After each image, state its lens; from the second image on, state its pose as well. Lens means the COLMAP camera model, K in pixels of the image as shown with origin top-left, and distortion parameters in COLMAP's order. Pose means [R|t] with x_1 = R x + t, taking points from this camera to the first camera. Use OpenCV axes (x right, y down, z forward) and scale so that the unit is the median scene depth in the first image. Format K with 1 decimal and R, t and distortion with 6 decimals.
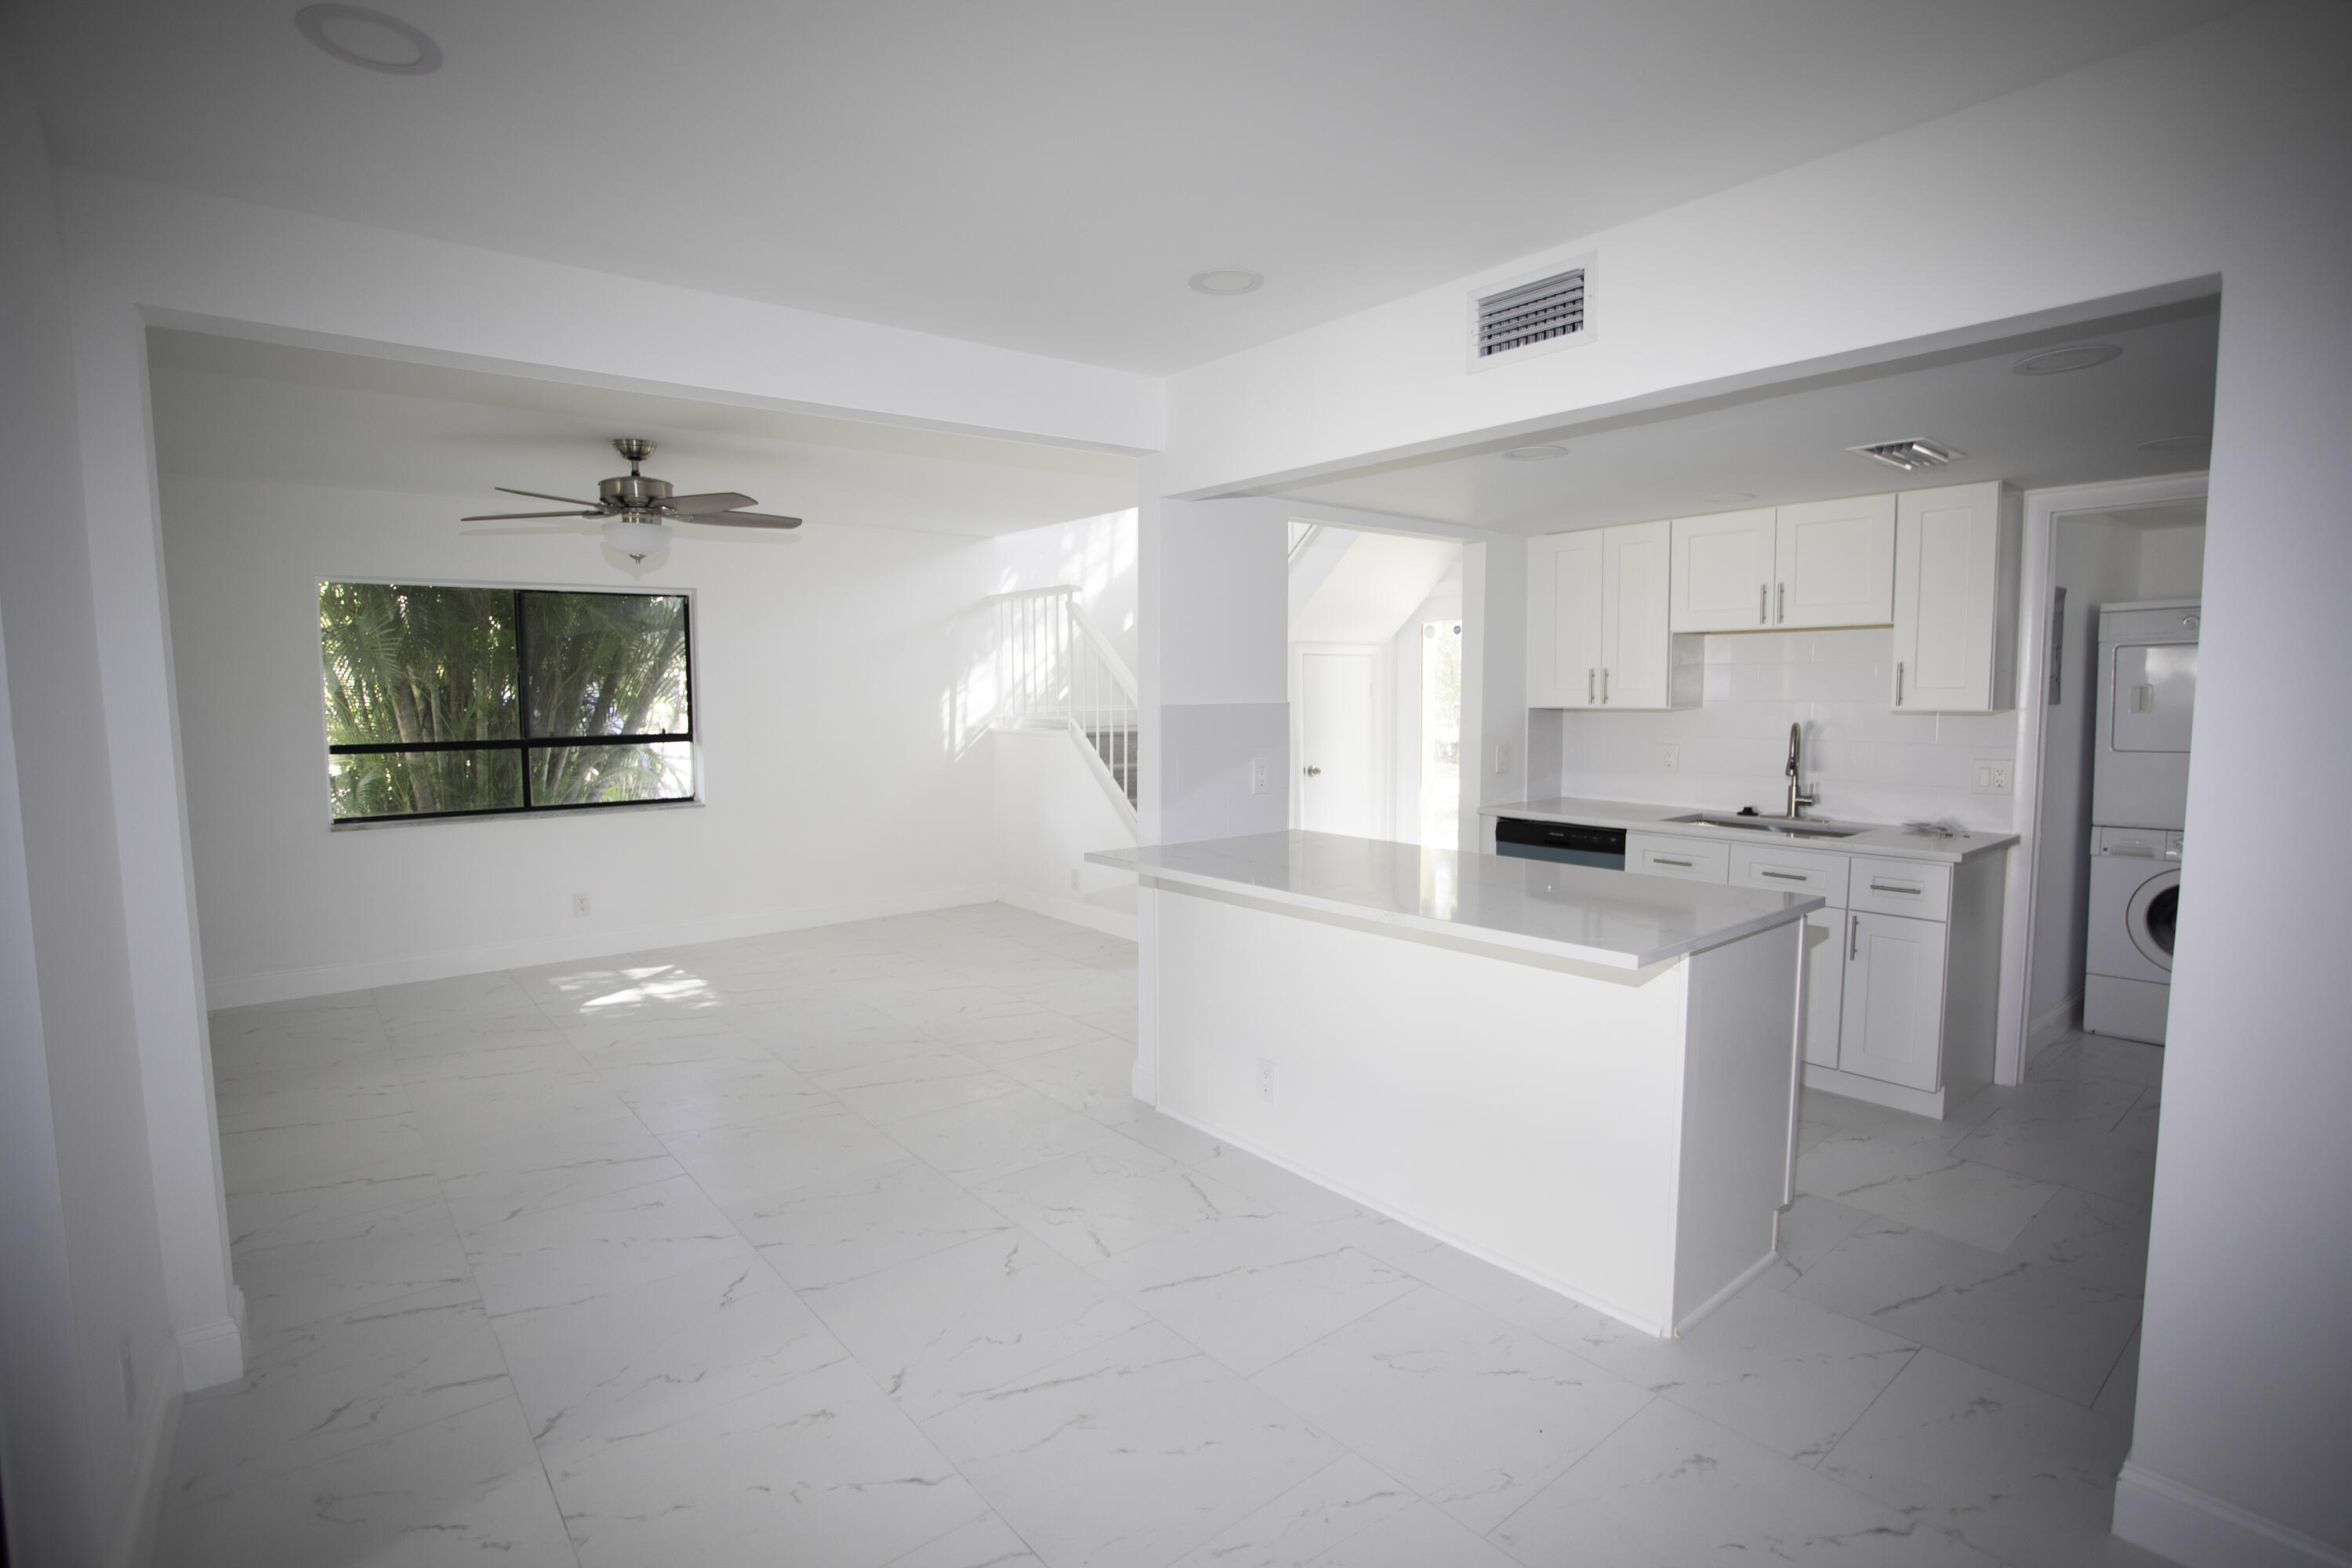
lens RADIAL K [[1191.0, 0, 1182.6], [0, 1191.0, 821.3], [0, 0, 1]] dist [-0.078312, 0.035359]
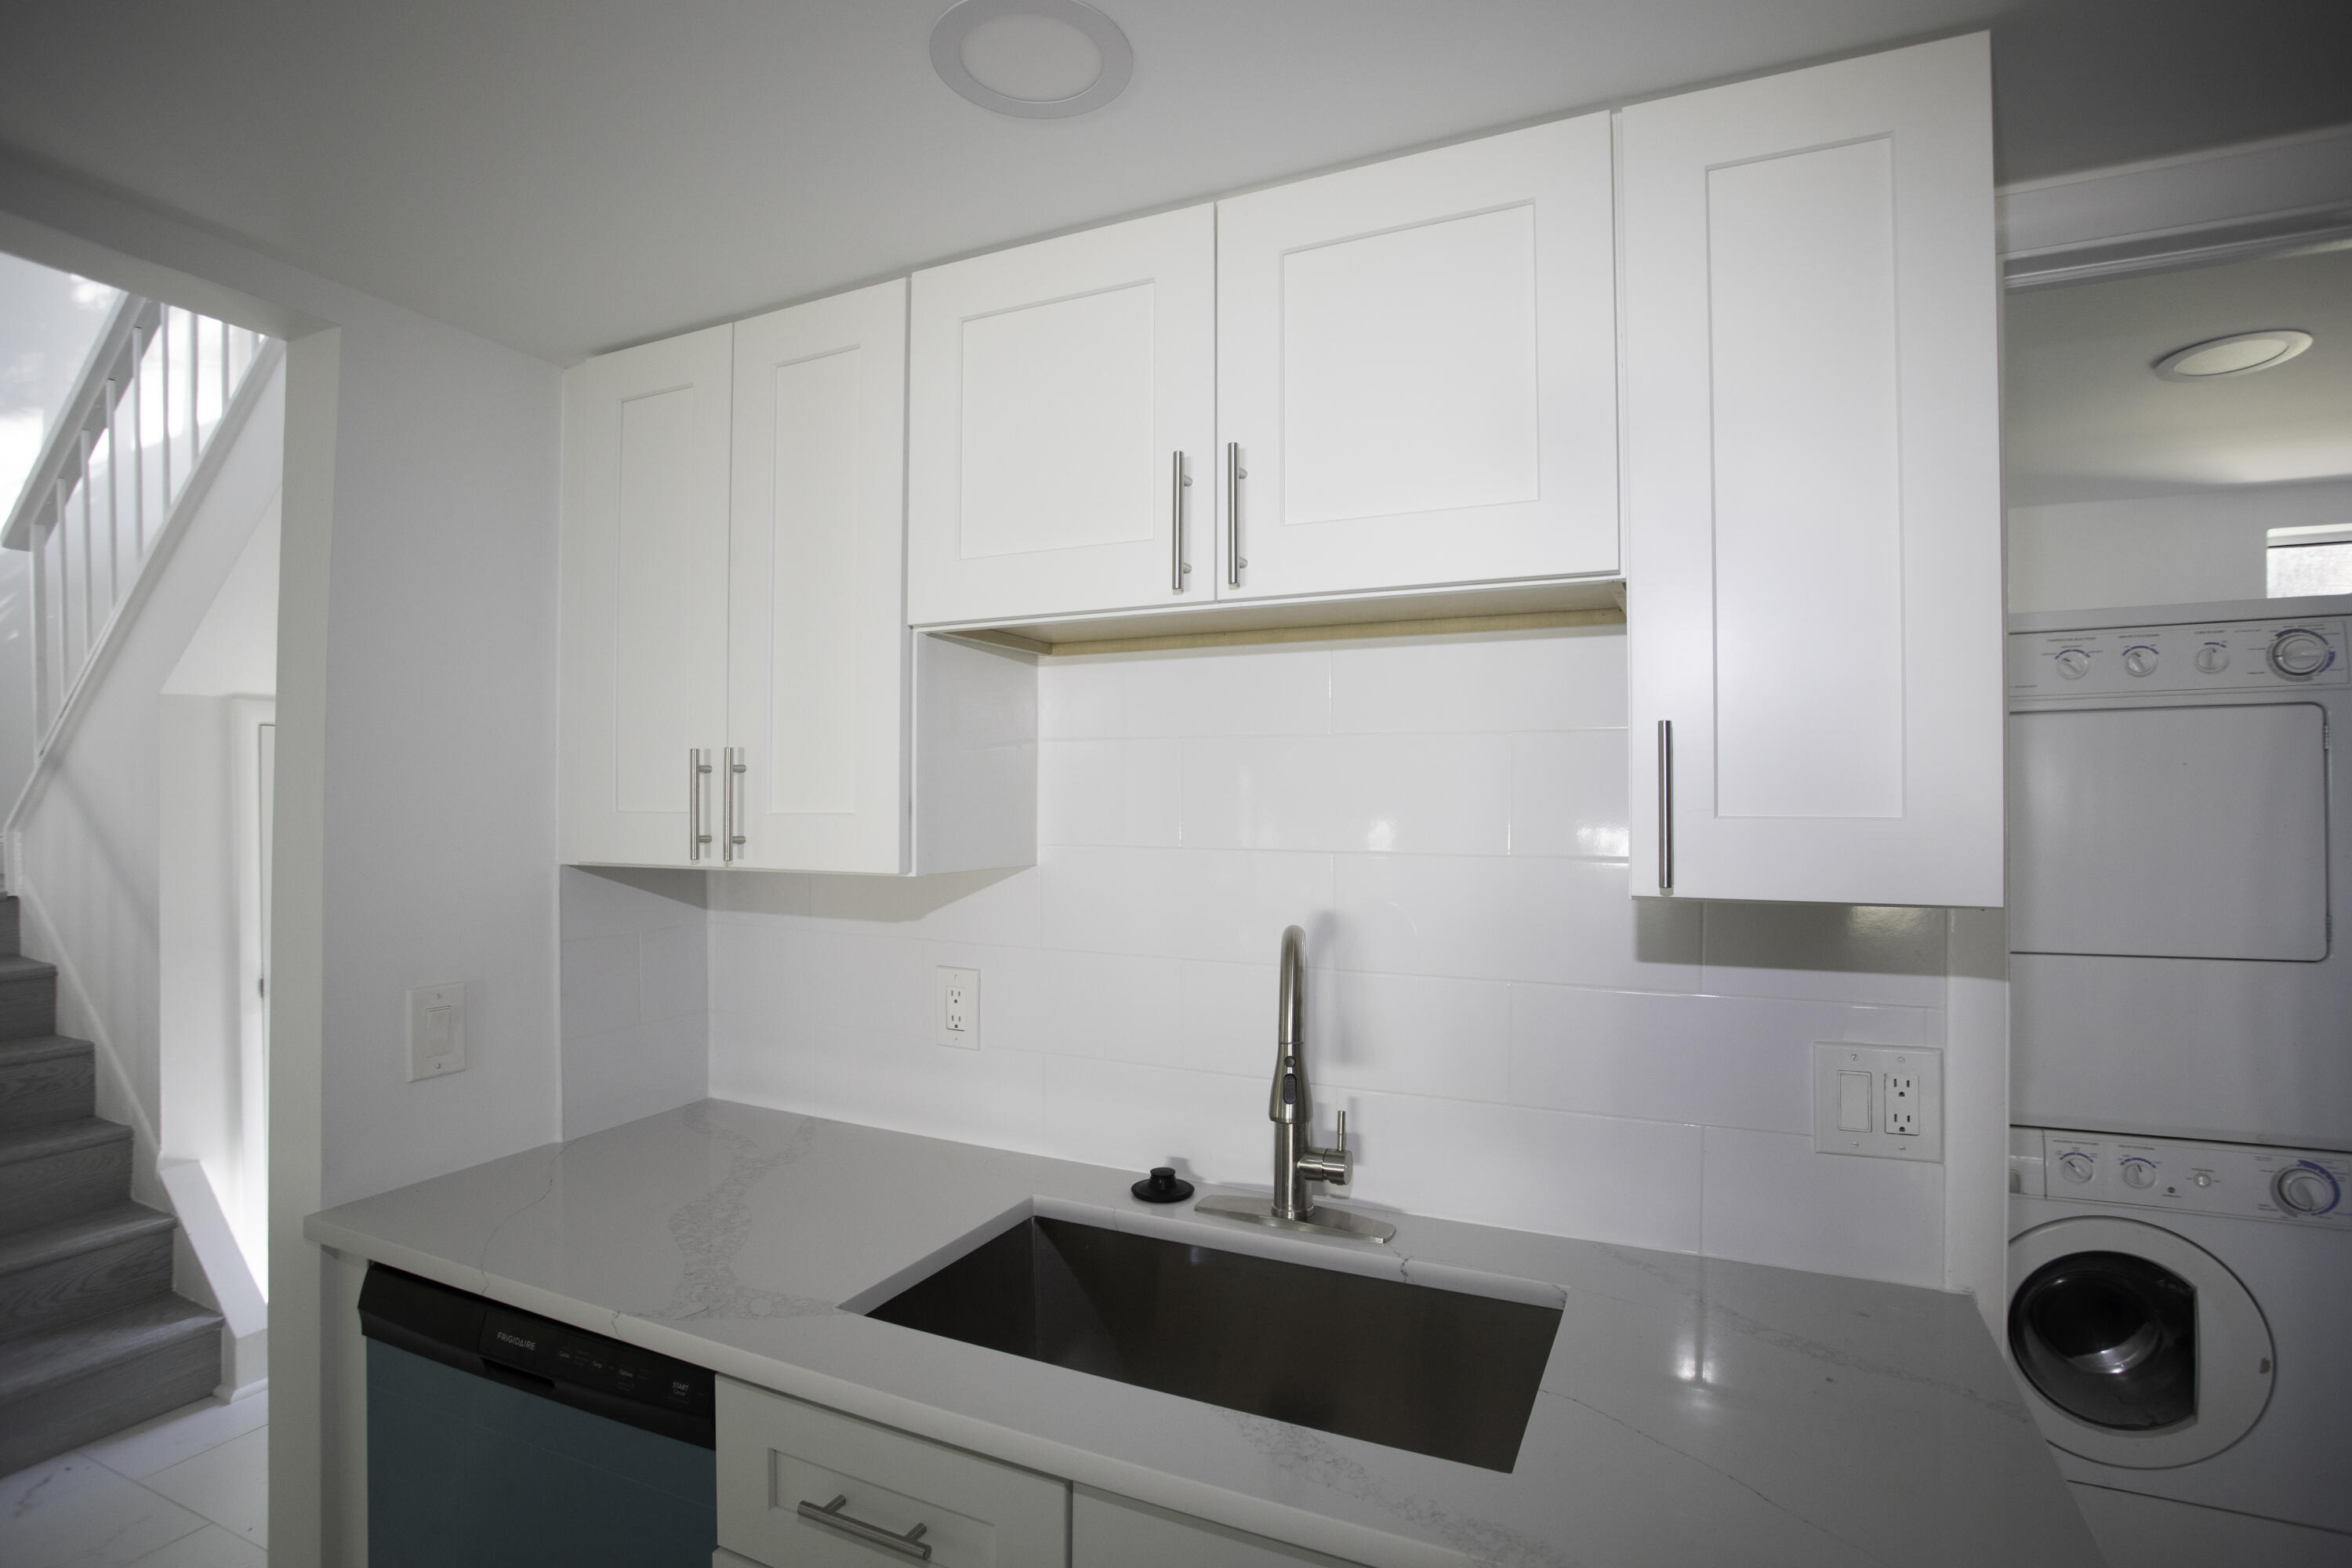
lens RADIAL K [[1086.8, 0, 1270.7], [0, 1086.8, 786.7], [0, 0, 1]] dist [0.000149, 0.000022]
pose [[0.872804, 0.014533, 0.487854, 0.373782], [0.042639, 0.993464, -0.105879, -0.089560], [-0.486205, 0.113213, 0.866480, 0.738244]]
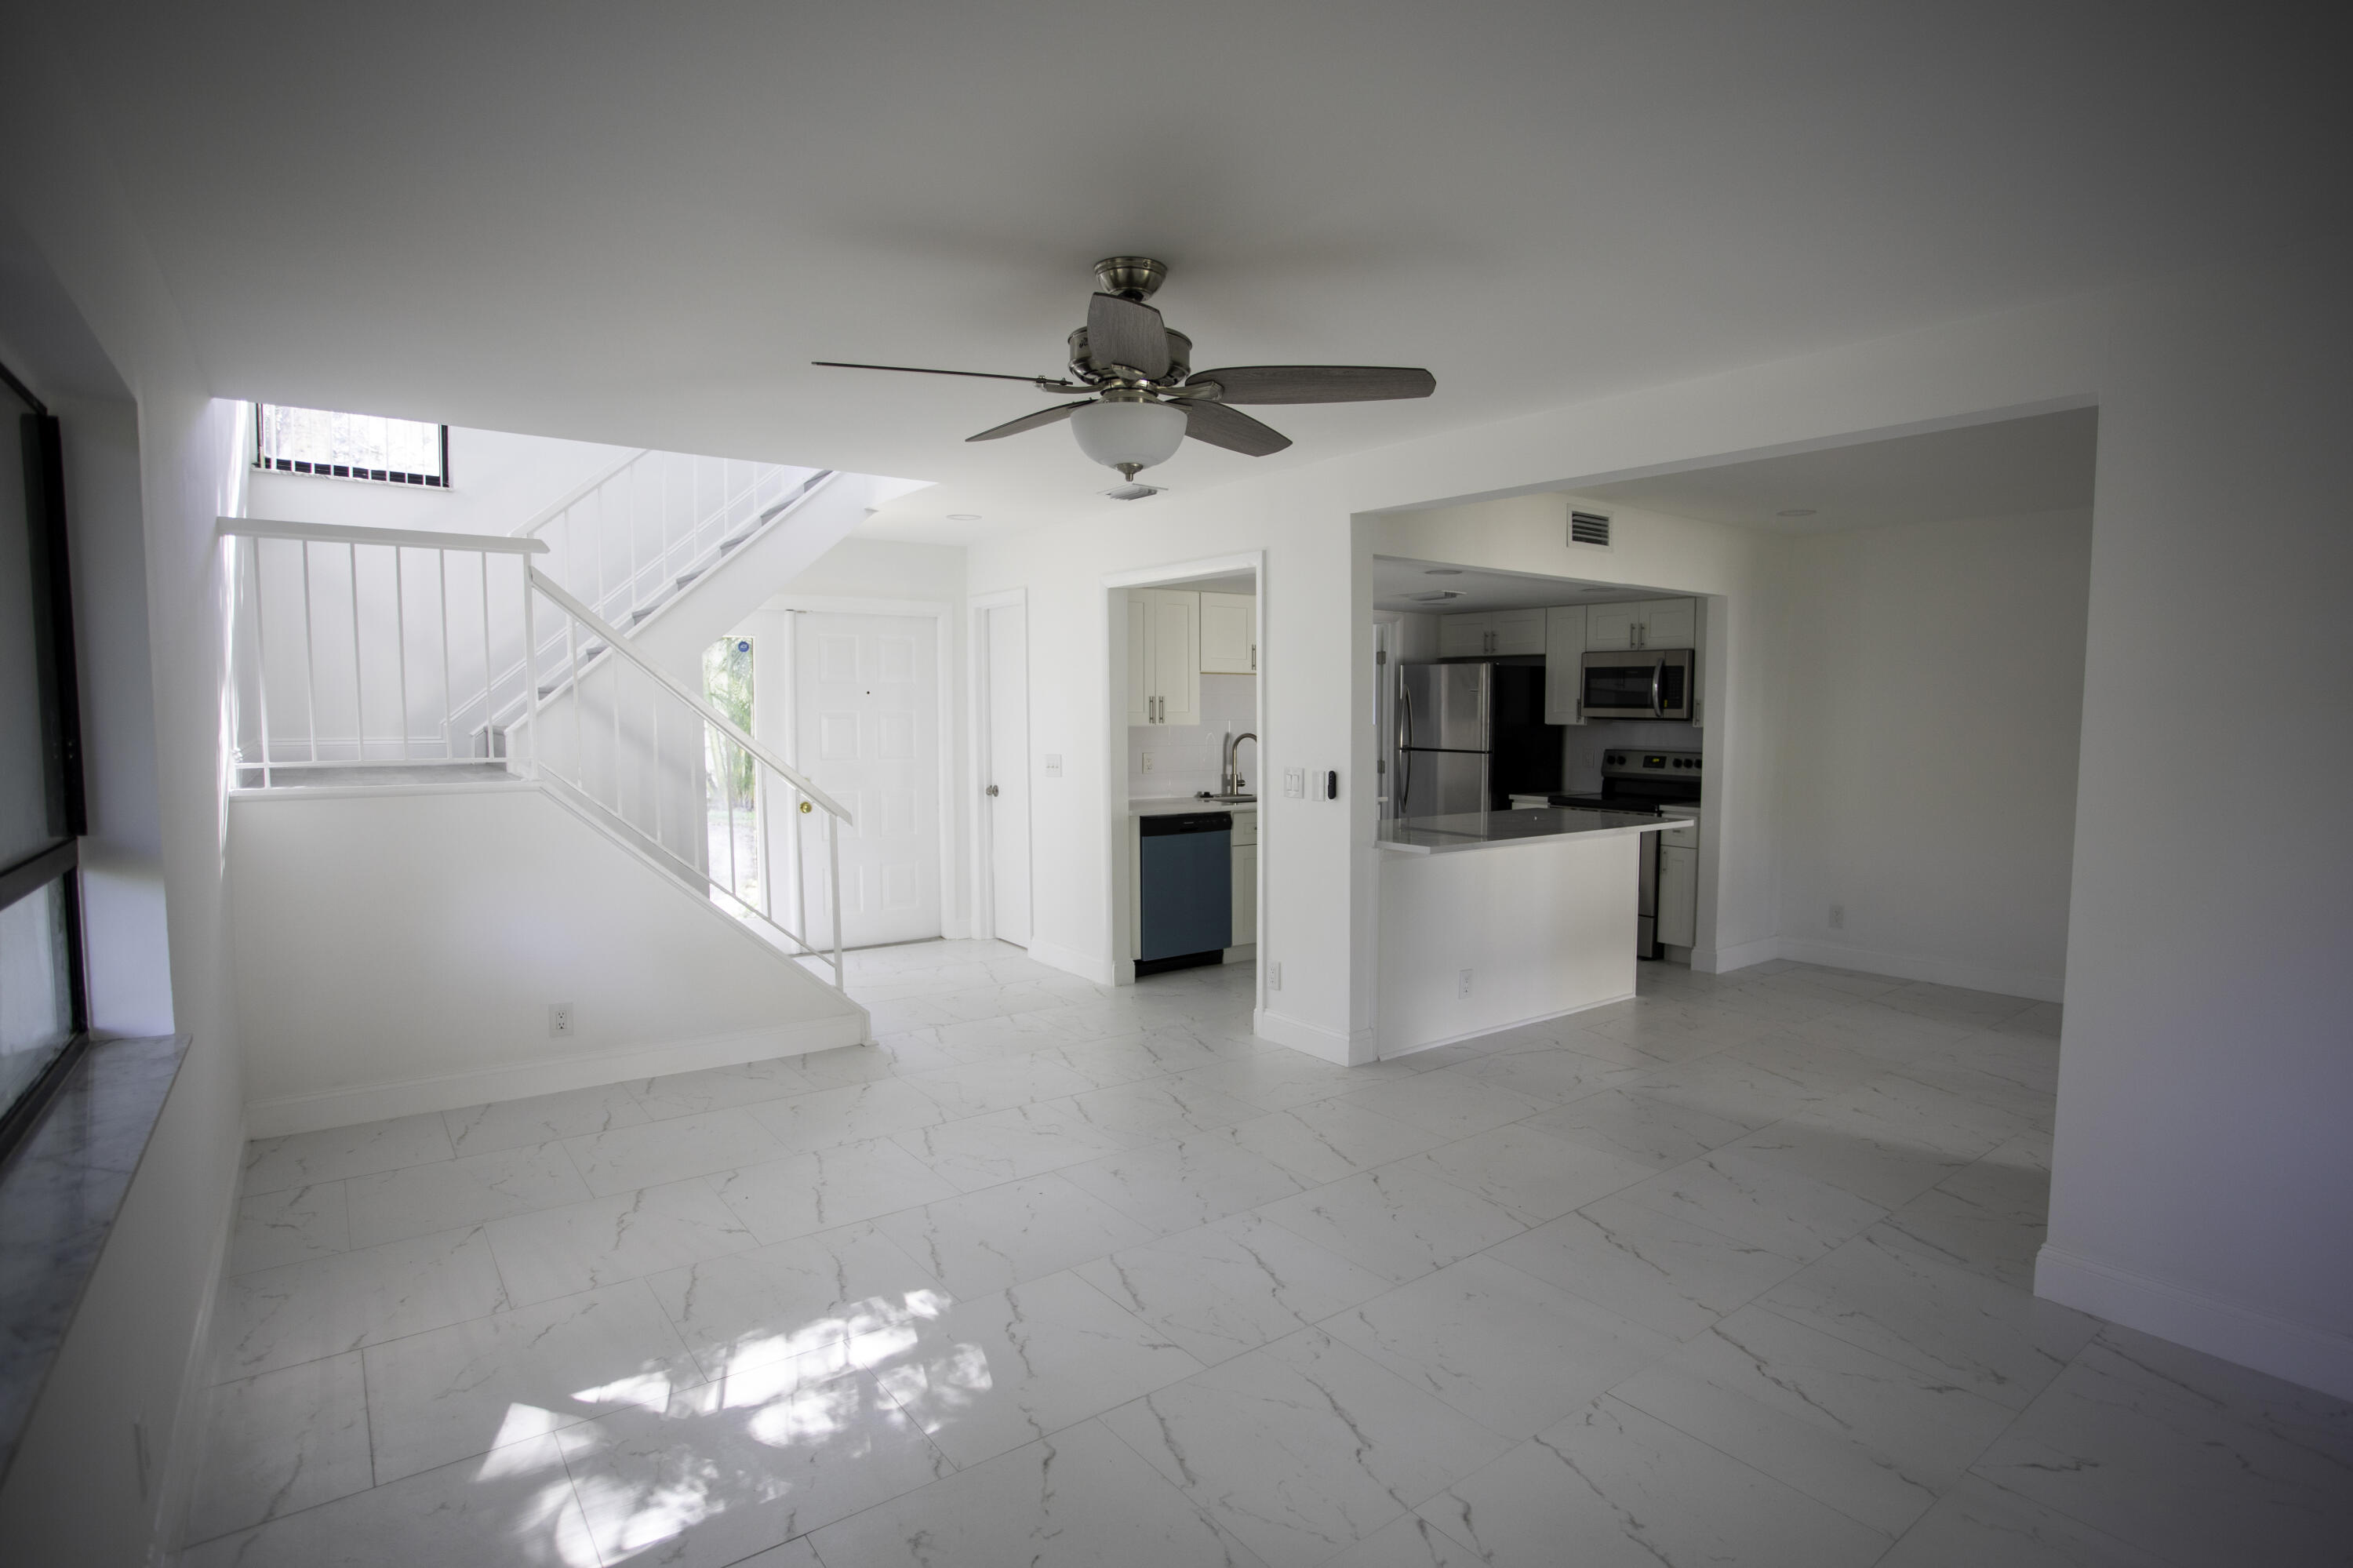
lens RADIAL K [[1178.0, 0, 1234.8], [0, 1178.0, 799.3], [0, 0, 1]] dist [-0.072704, 0.035904]
pose [[0.015681, -0.069332, 0.997470, -1.071005], [0.106369, 0.992048, 0.067283, -0.103244], [-0.994203, 0.105045, 0.022931, 0.981947]]
